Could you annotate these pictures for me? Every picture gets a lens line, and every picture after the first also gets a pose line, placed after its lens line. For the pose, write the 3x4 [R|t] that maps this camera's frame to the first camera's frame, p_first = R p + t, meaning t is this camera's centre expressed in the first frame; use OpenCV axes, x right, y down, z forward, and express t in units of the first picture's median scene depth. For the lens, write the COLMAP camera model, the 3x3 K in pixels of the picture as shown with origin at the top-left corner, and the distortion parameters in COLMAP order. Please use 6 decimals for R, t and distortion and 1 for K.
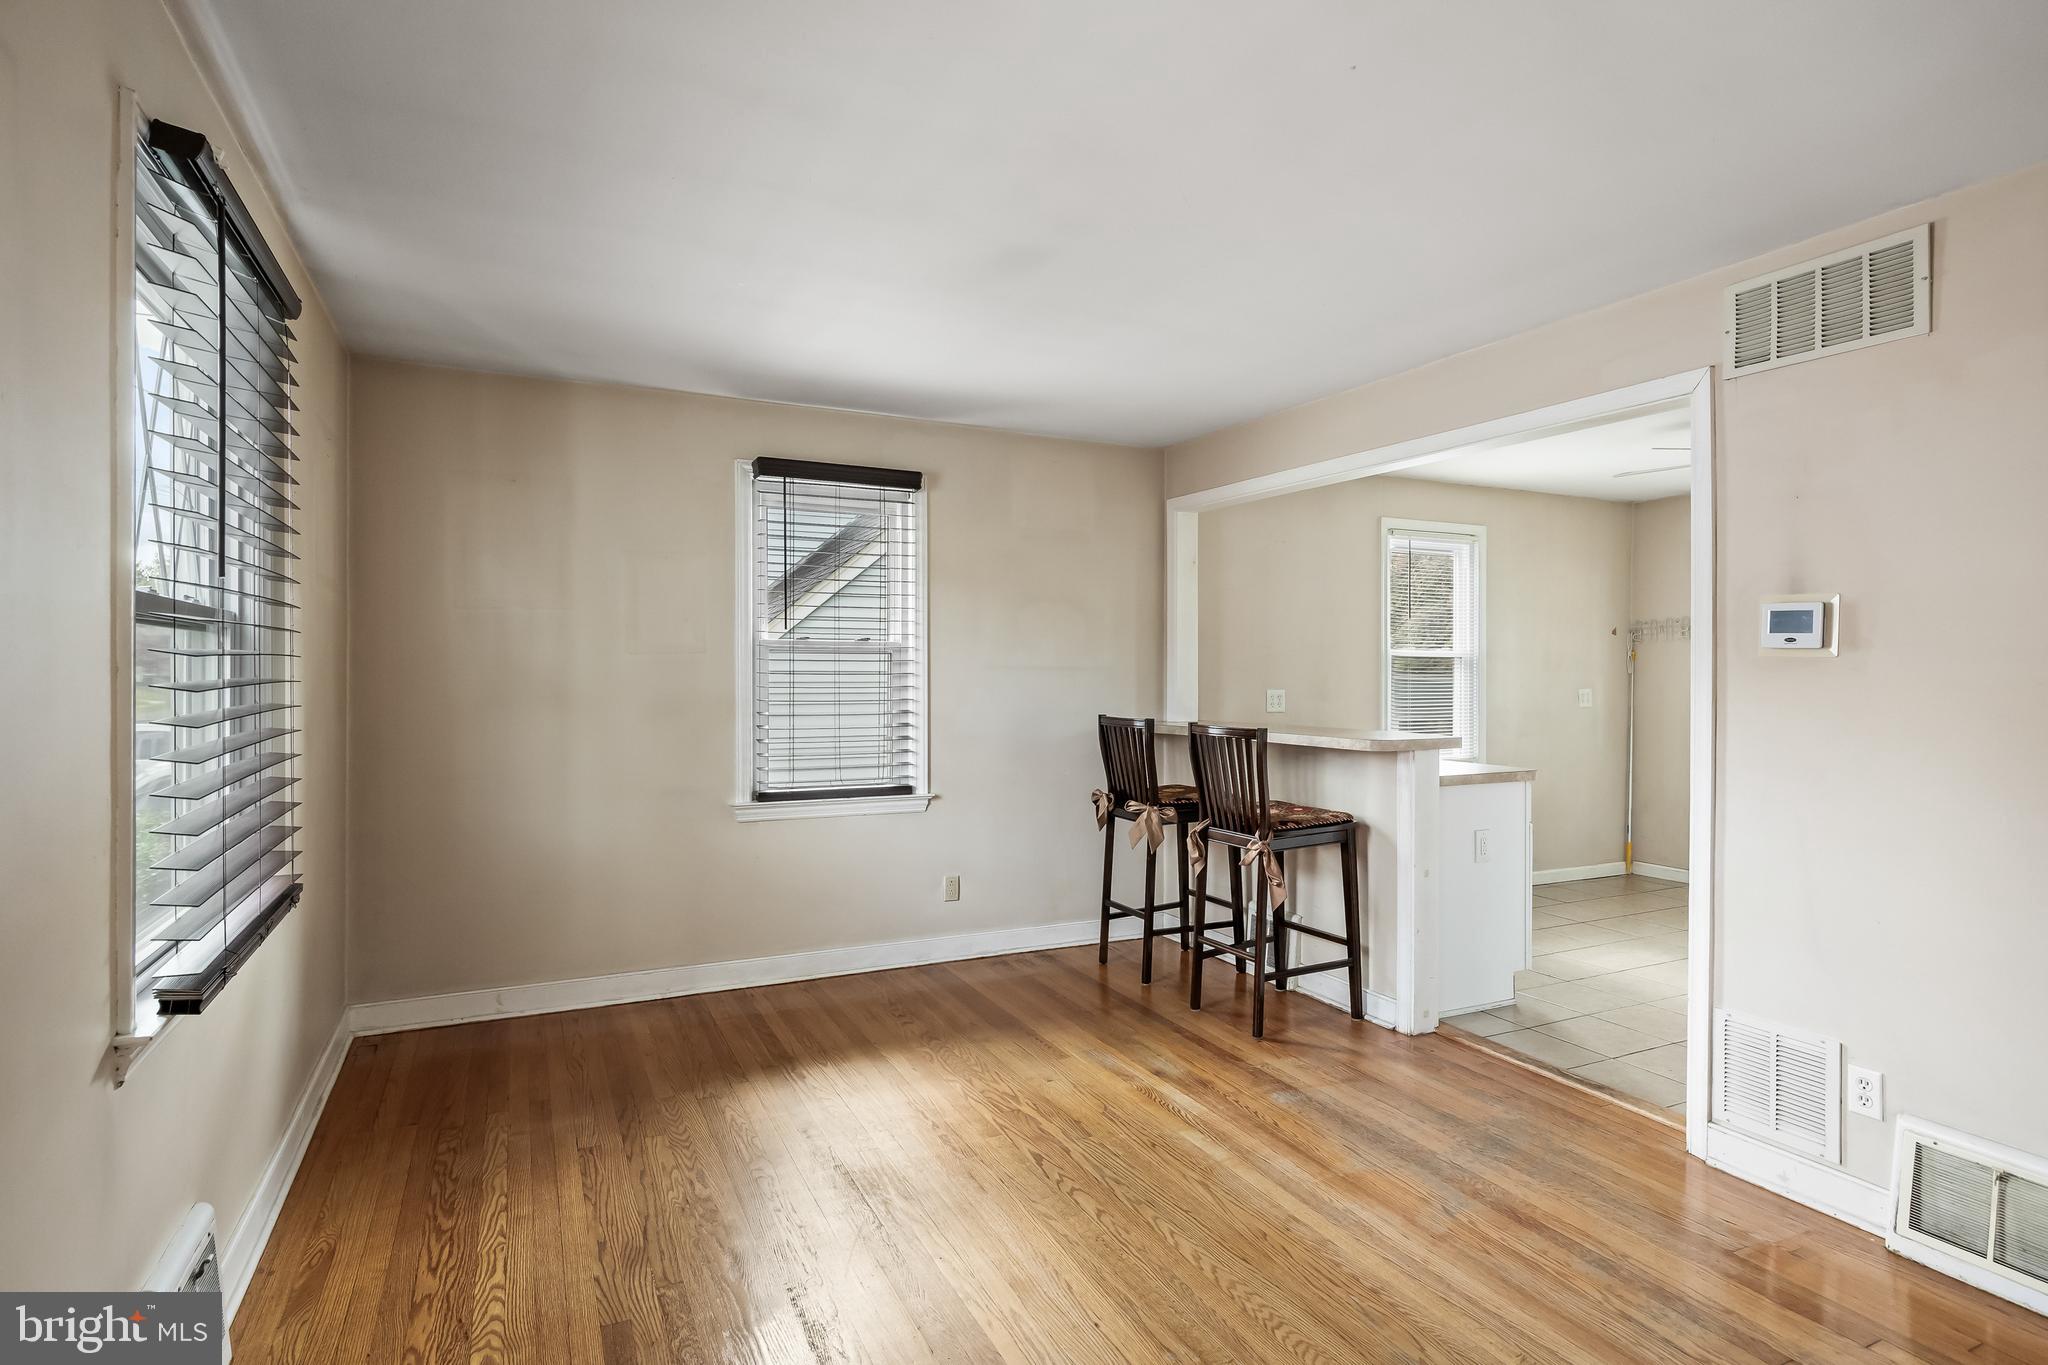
lens RADIAL K [[1091.5, 0, 1038.7], [0, 1091.5, 671.1], [0, 0, 1]] dist [0.018833, 0.000469]
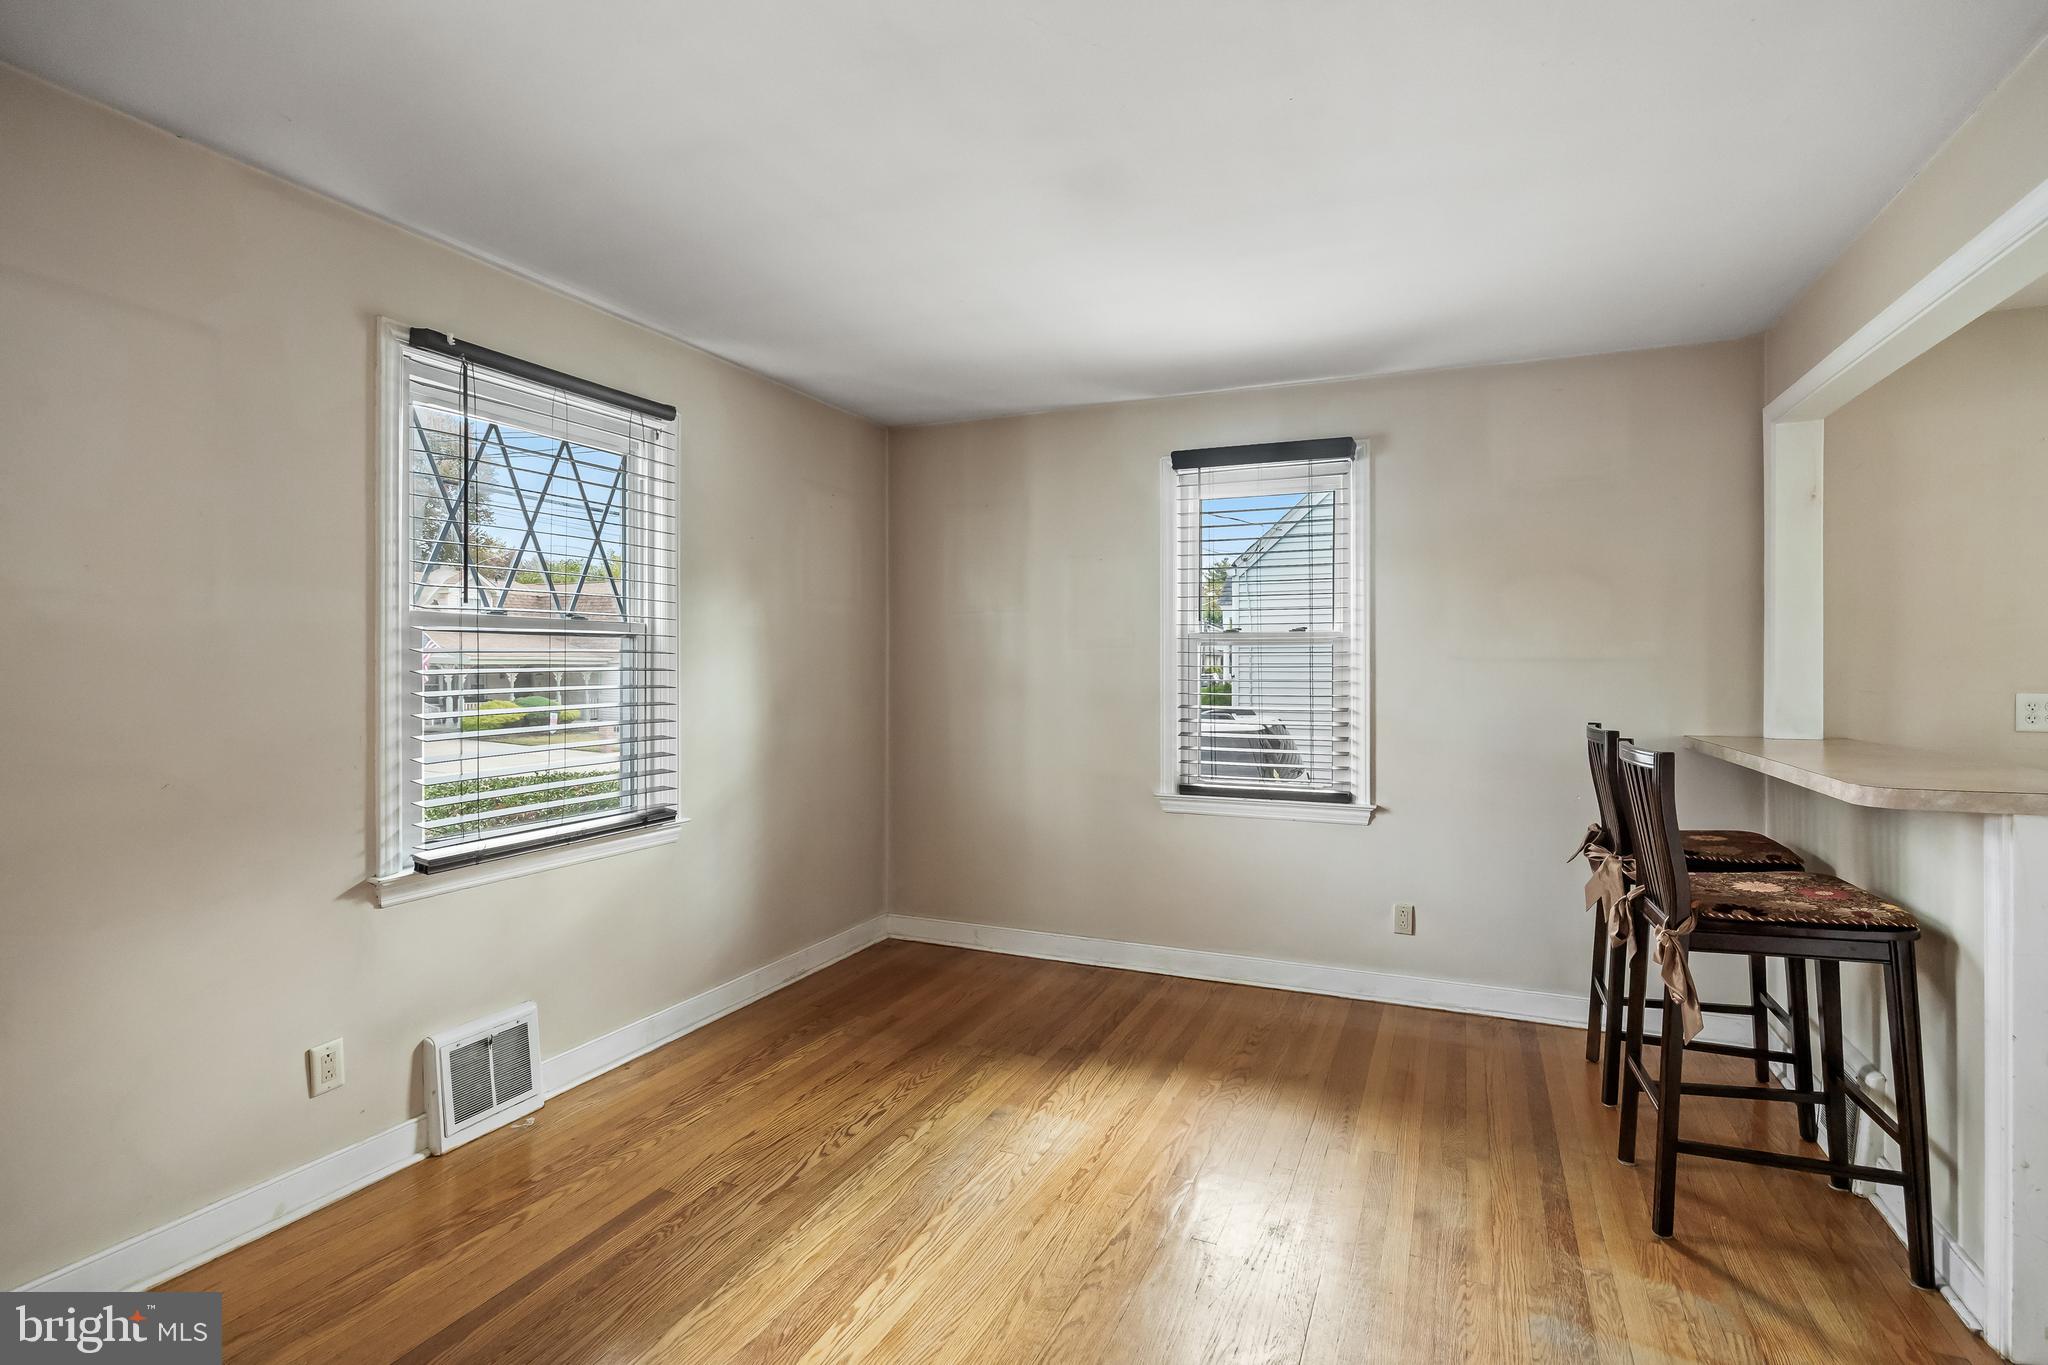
lens RADIAL K [[1020.2, 0, 1074.7], [0, 1020.2, 675.5], [0, 0, 1]] dist [-0.001267, 0.001350]
pose [[0.629186, 0.005379, -0.777236, 0.412484], [0.002294, 0.999959, 0.008778, 0.001470], [0.777251, -0.007305, 0.629148, 0.332894]]
